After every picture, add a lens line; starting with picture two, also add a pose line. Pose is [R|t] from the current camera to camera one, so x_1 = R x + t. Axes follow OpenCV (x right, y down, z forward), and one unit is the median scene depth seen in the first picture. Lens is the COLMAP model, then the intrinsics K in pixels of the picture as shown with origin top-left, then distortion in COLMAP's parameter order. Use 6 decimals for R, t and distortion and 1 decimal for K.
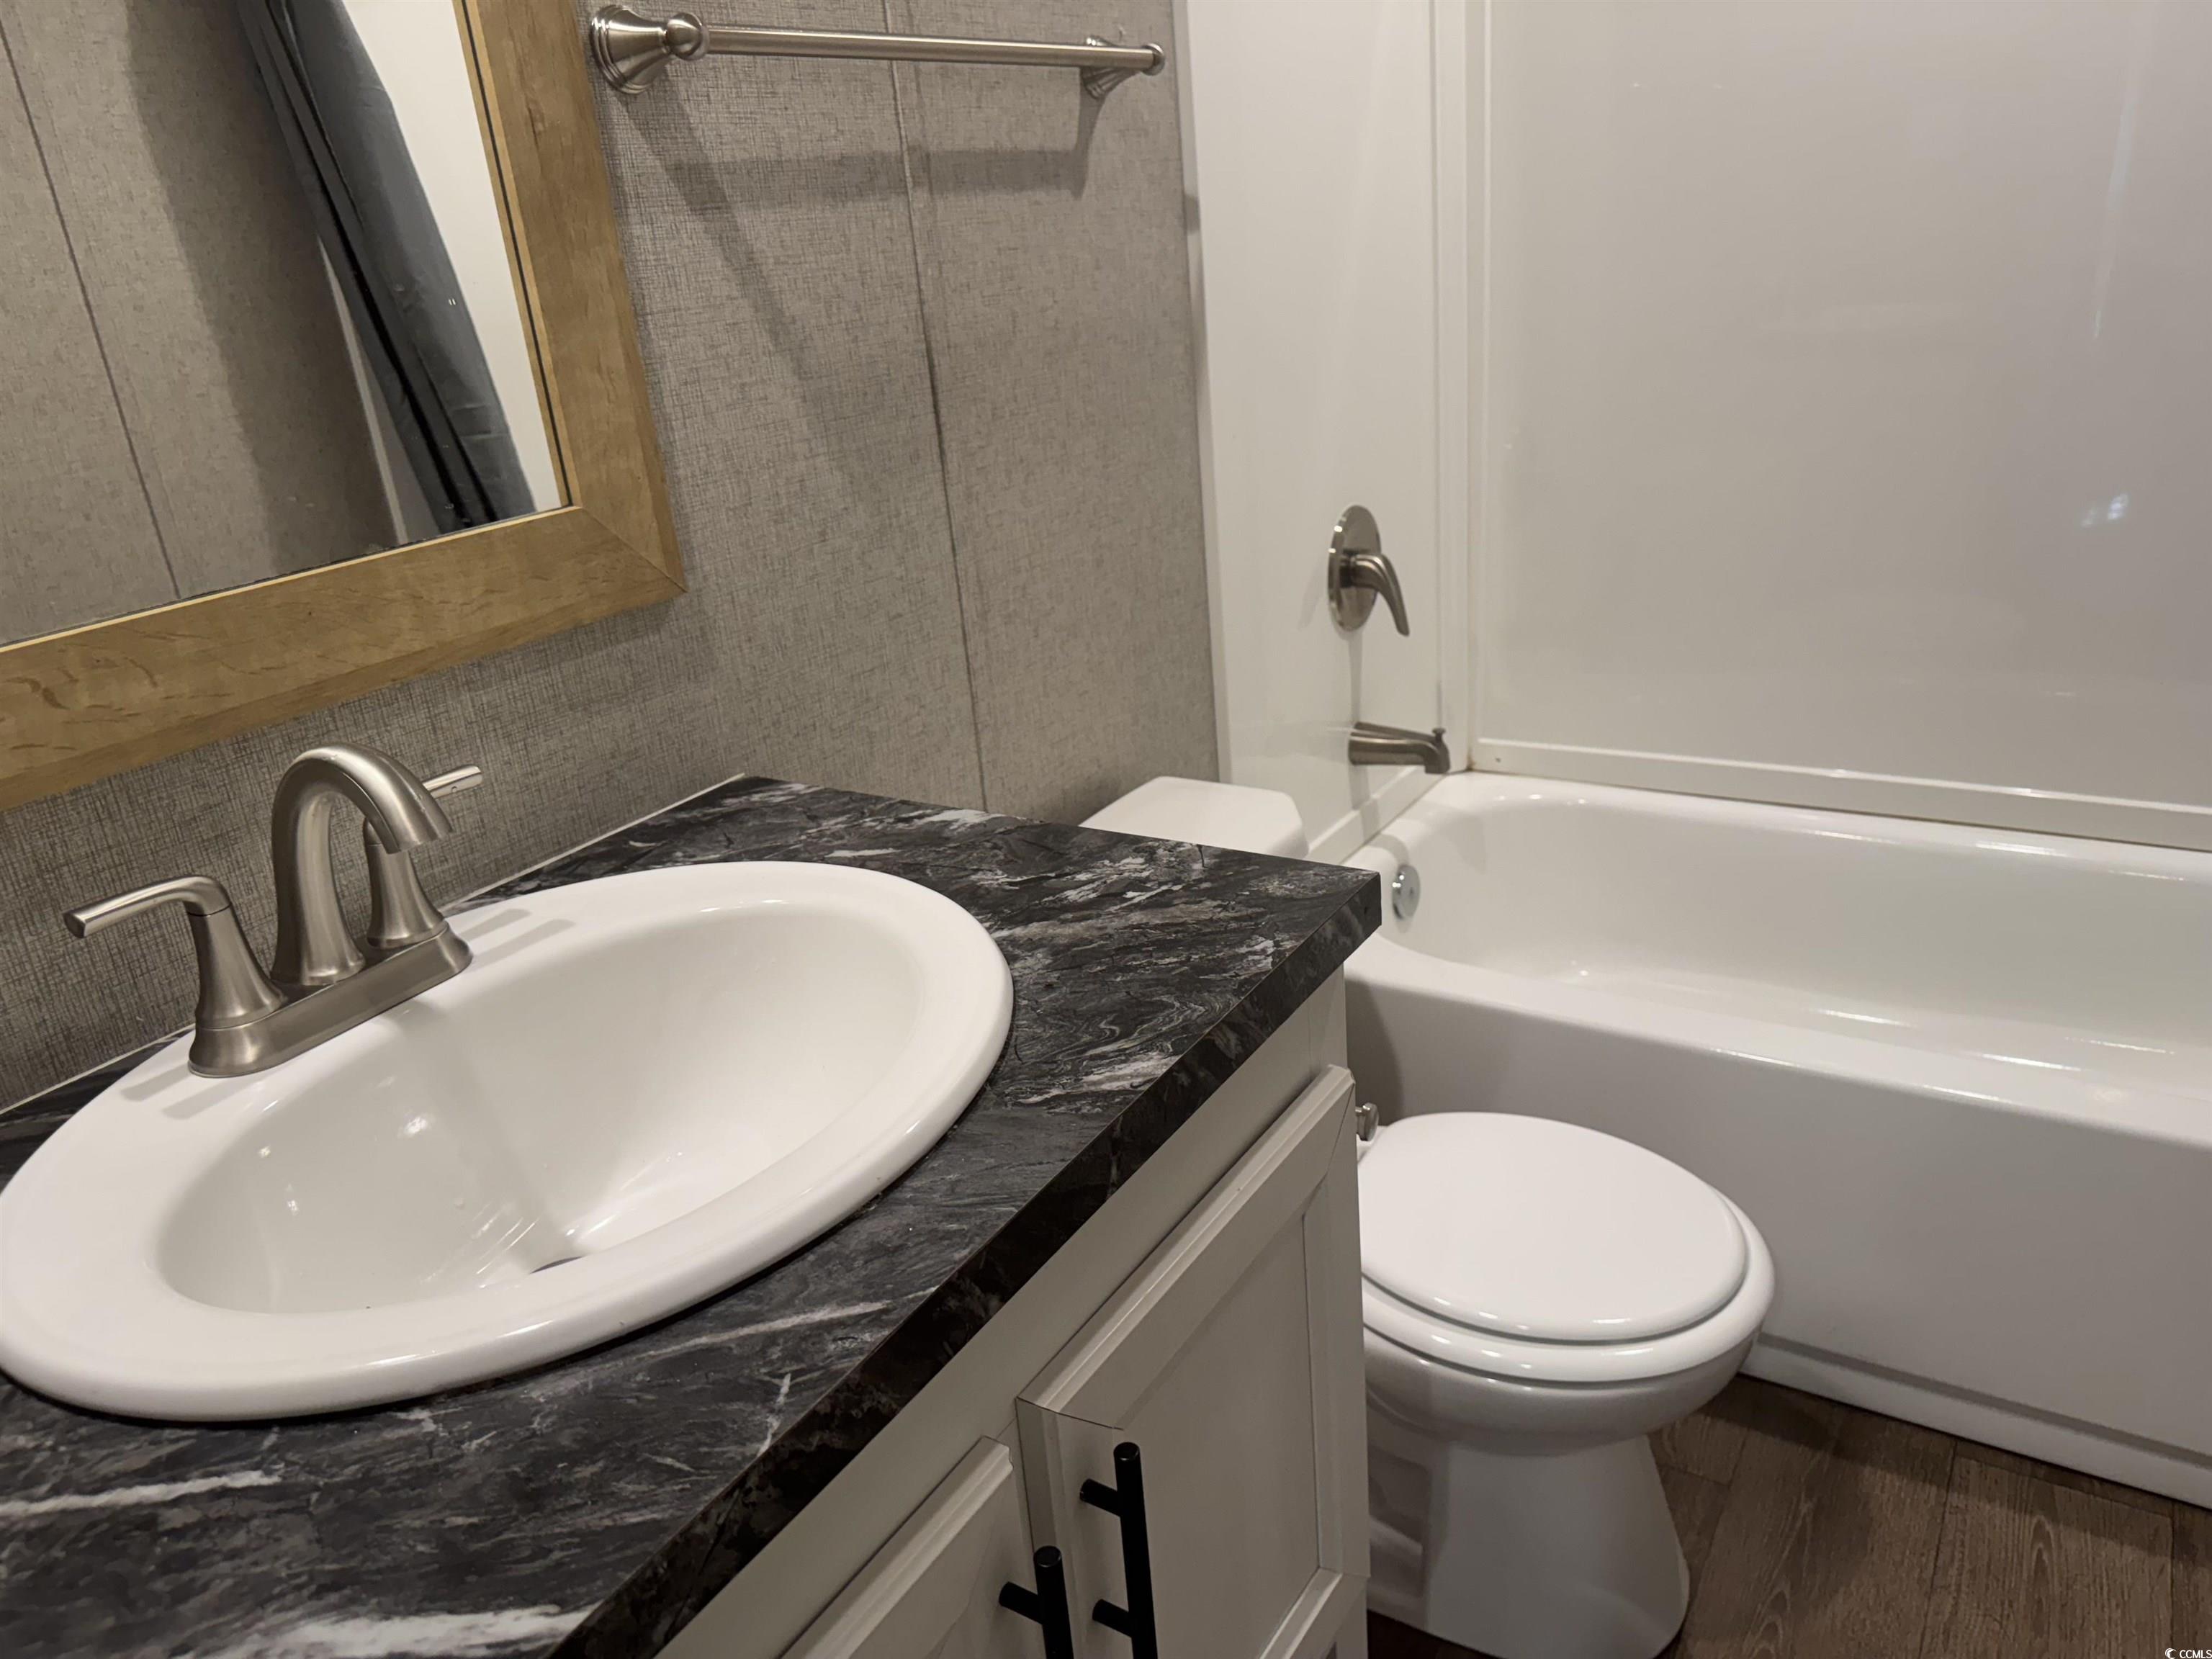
lens RADIAL K [[1602.0, 0, 1079.3], [0, 1602.0, 828.7], [0, 0, 1]] dist [0.190843, -0.233186]
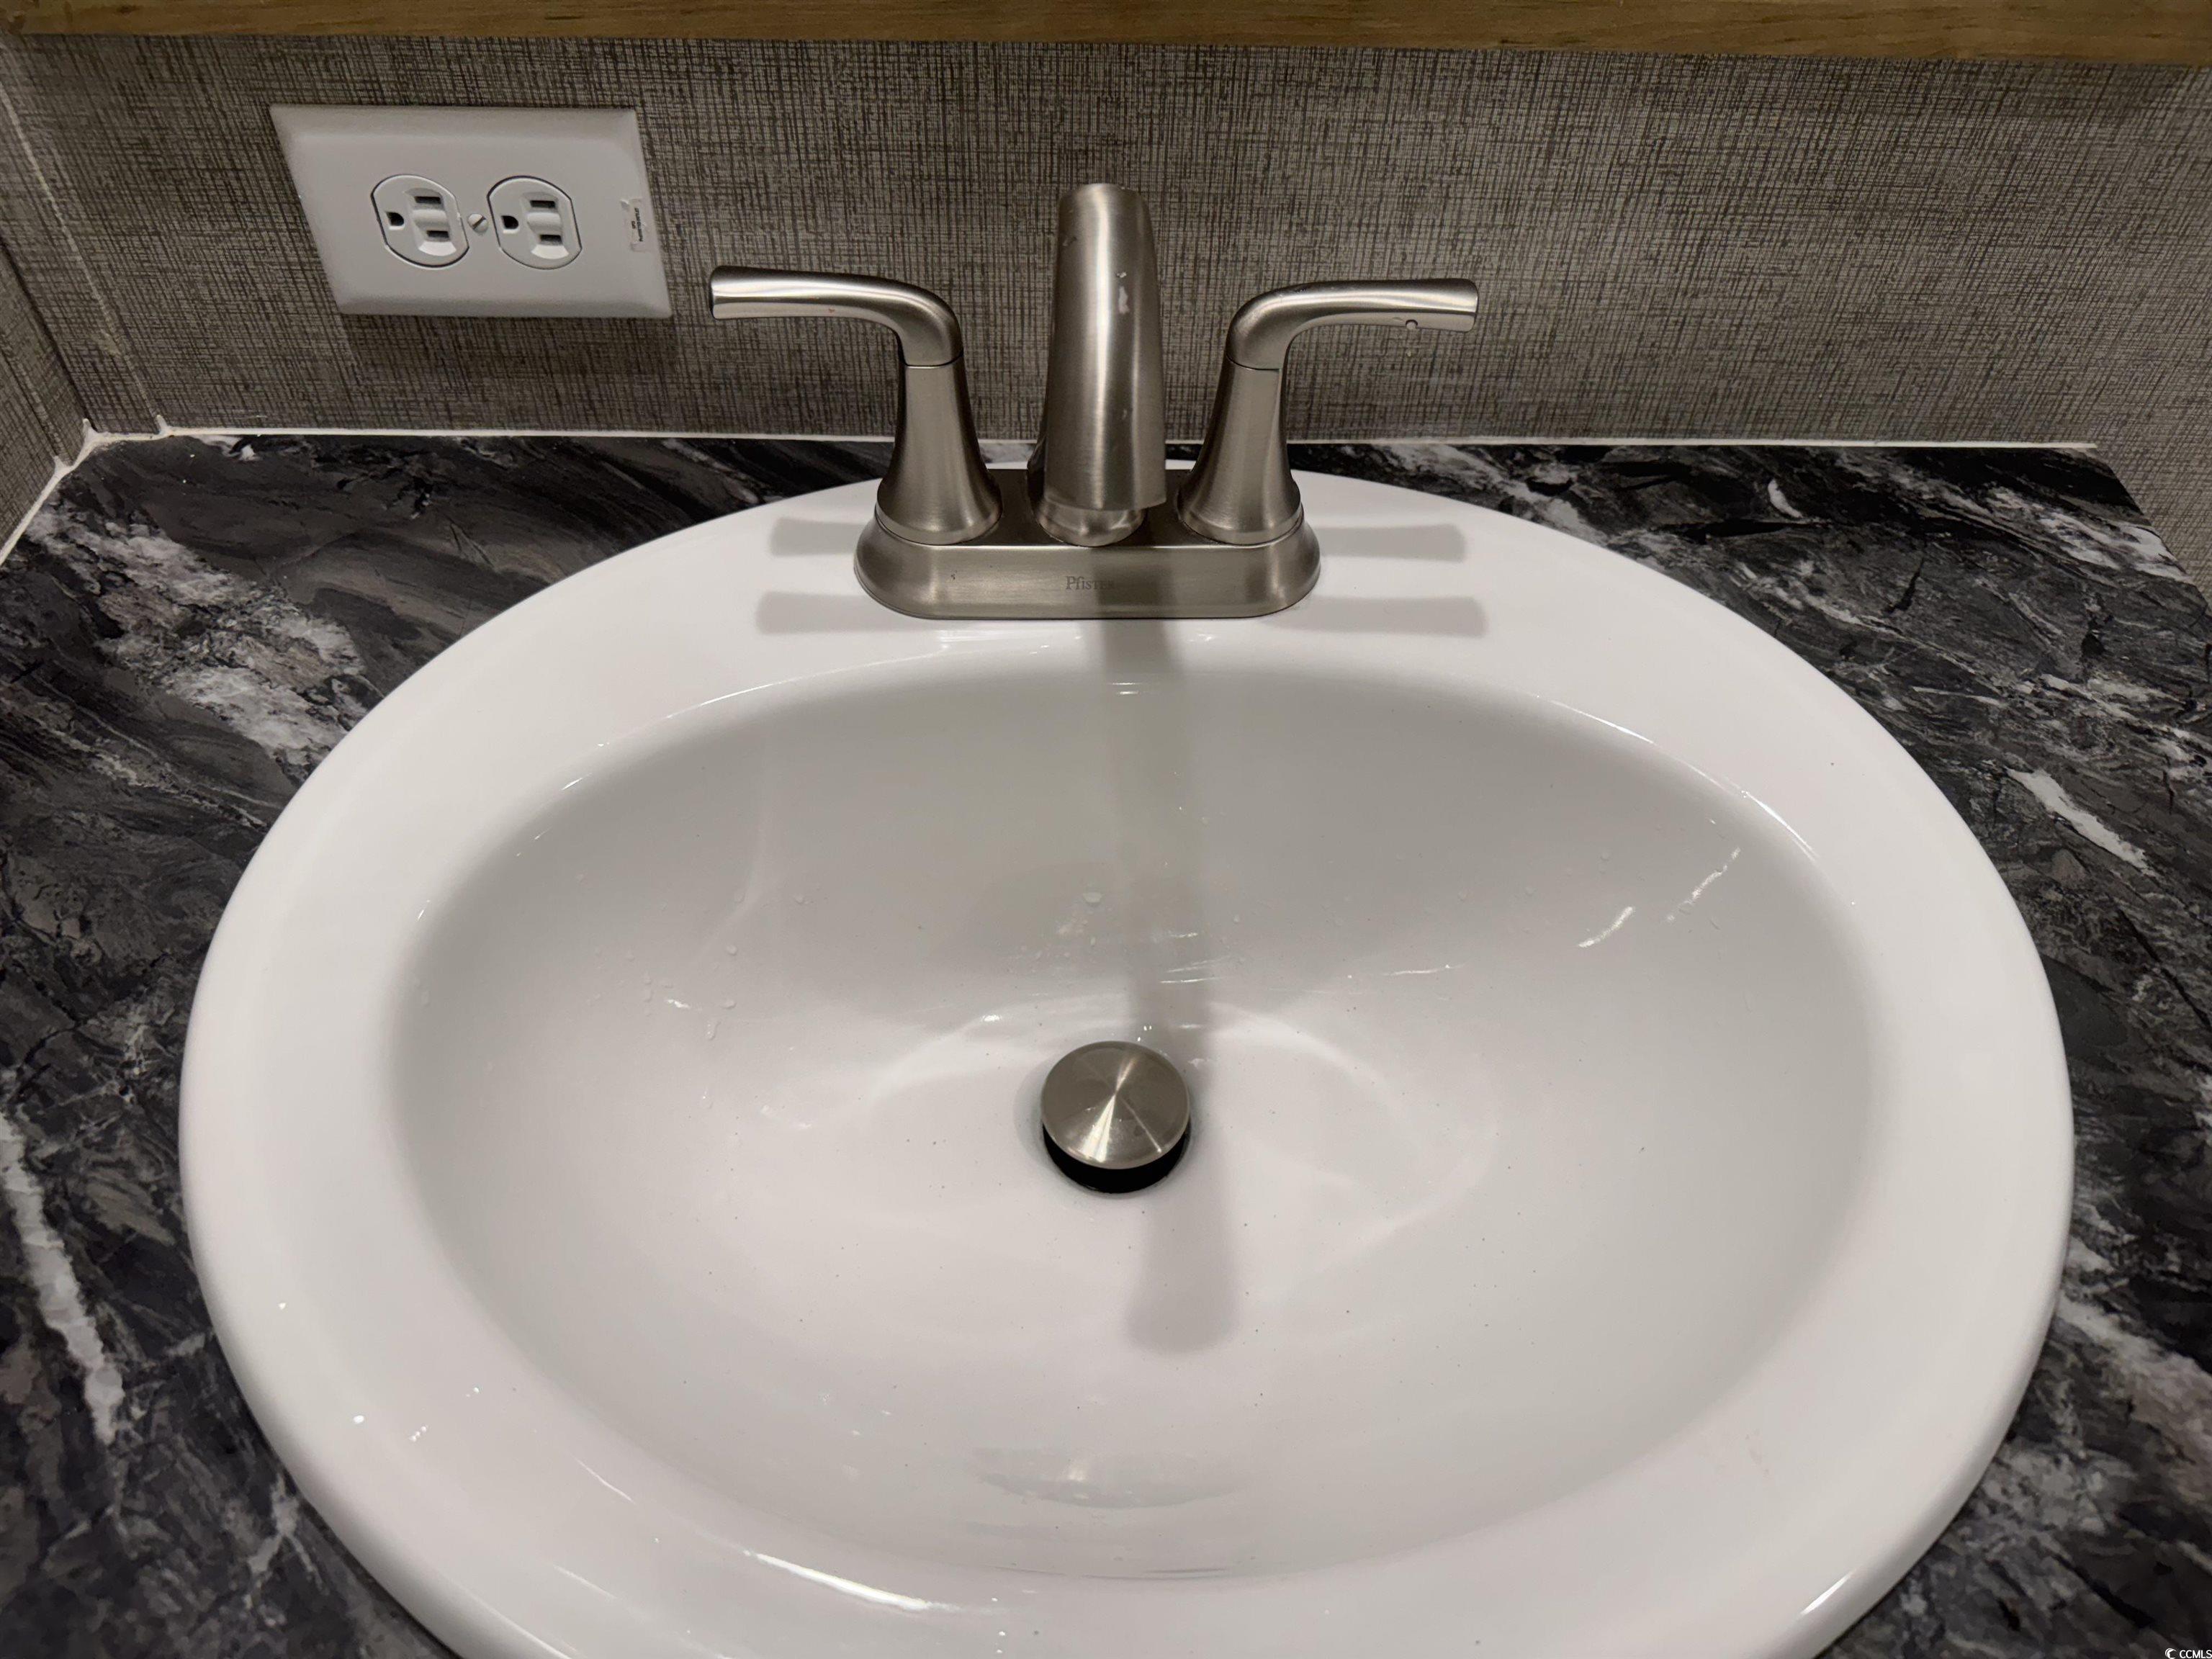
lens RADIAL K [[1528.5, 0, 1146.9], [0, 1528.5, 841.5], [0, 0, 1]] dist [-0.003559, -0.005198]
pose [[0.558985, 0.695395, -0.451621, -0.082945], [-0.373829, 0.697520, 0.611325, -0.151145], [0.740127, -0.172892, 0.649862, 0.518521]]
